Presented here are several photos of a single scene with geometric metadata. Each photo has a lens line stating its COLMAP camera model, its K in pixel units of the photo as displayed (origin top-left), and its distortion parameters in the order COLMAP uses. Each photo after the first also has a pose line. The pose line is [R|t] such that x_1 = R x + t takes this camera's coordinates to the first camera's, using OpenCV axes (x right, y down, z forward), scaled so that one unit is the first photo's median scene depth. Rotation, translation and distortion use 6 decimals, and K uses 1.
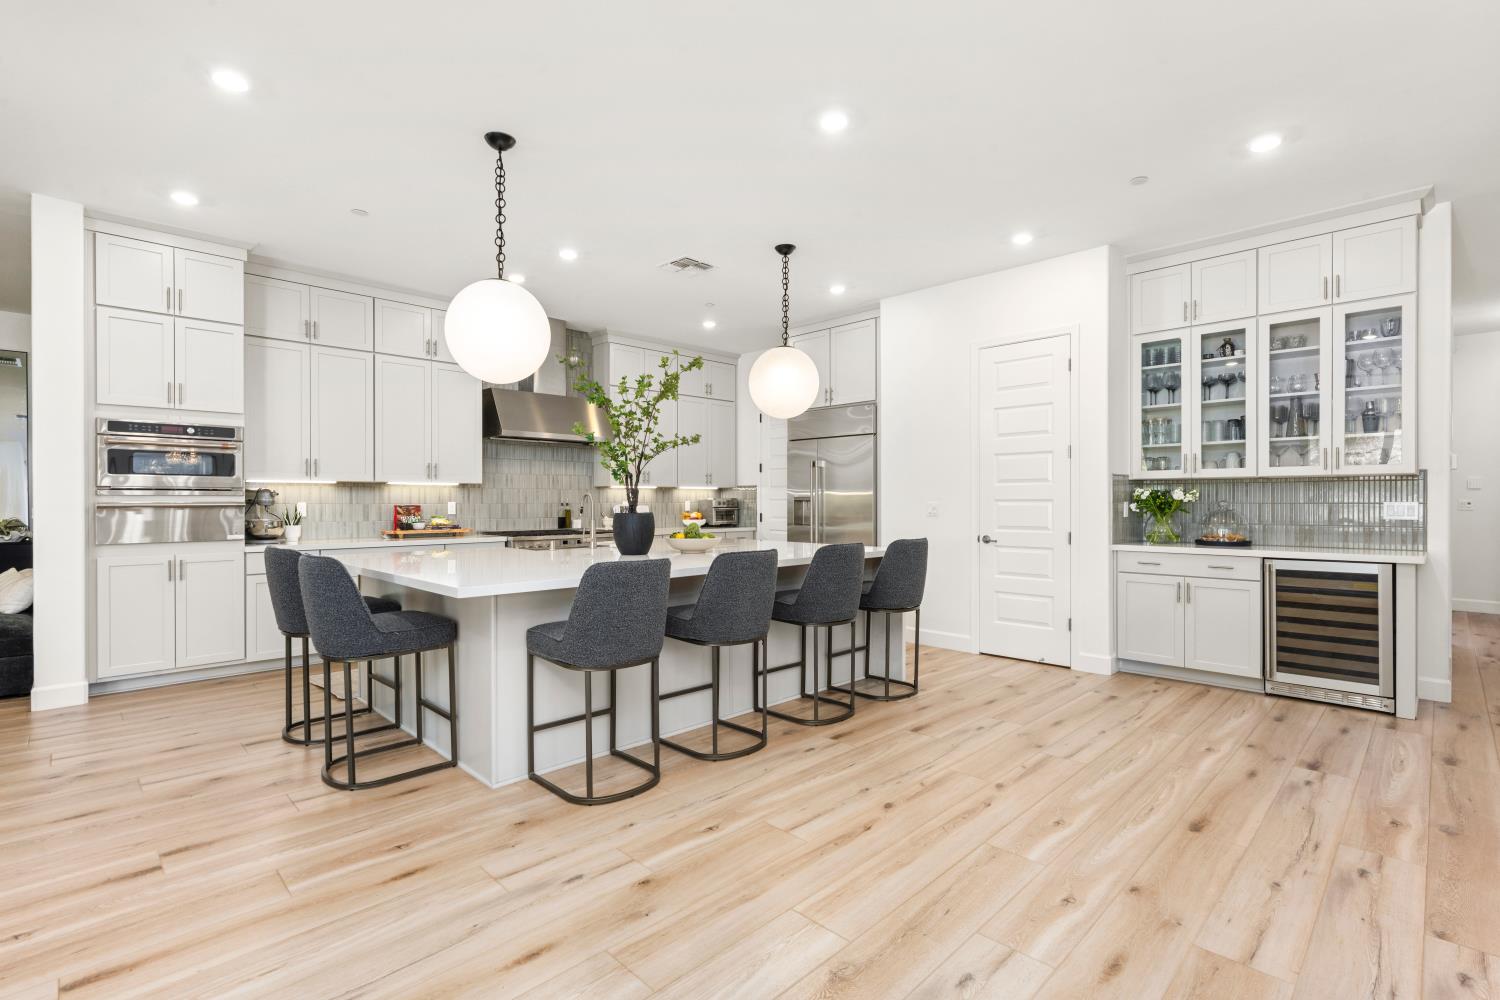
lens RADIAL K [[702.8, 0, 750.0], [0, 702.8, 500.0], [0, 0, 1]] dist [0.000008, -0.000004]
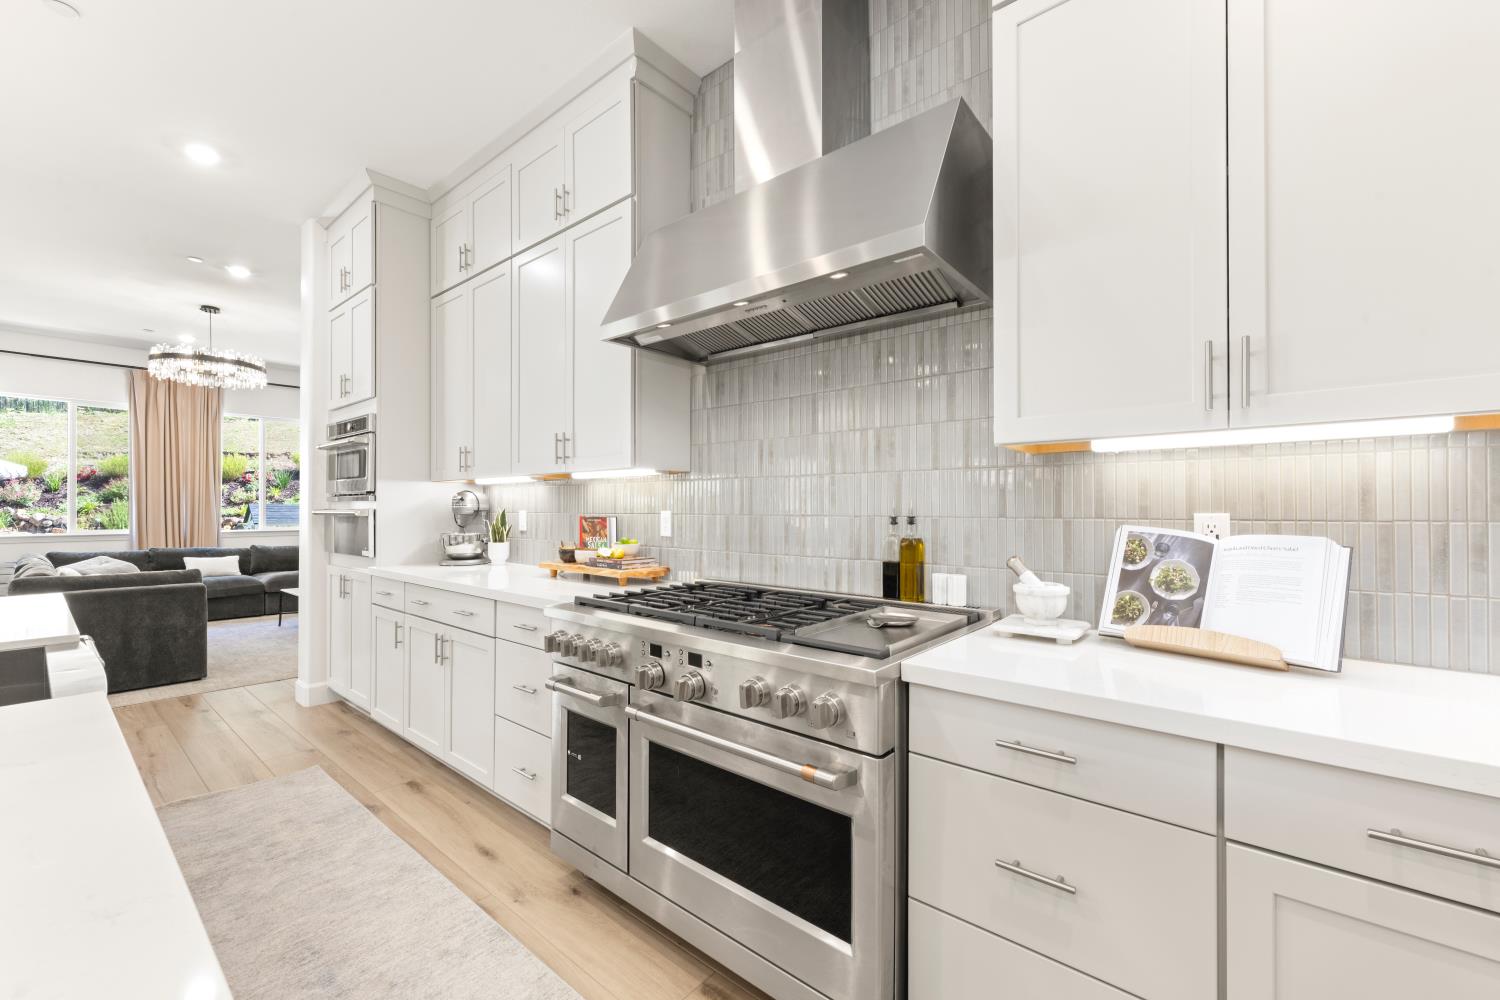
lens RADIAL K [[606.3, 0, 750.0], [0, 606.3, 500.0], [0, 0, 1]] dist [-0.001180, -0.000095]
pose [[0.073913, -0.009353, -0.997221, -0.004515], [0.005992, 0.999942, -0.008934, -0.000727], [0.997247, -0.005315, 0.073965, 0.947815]]
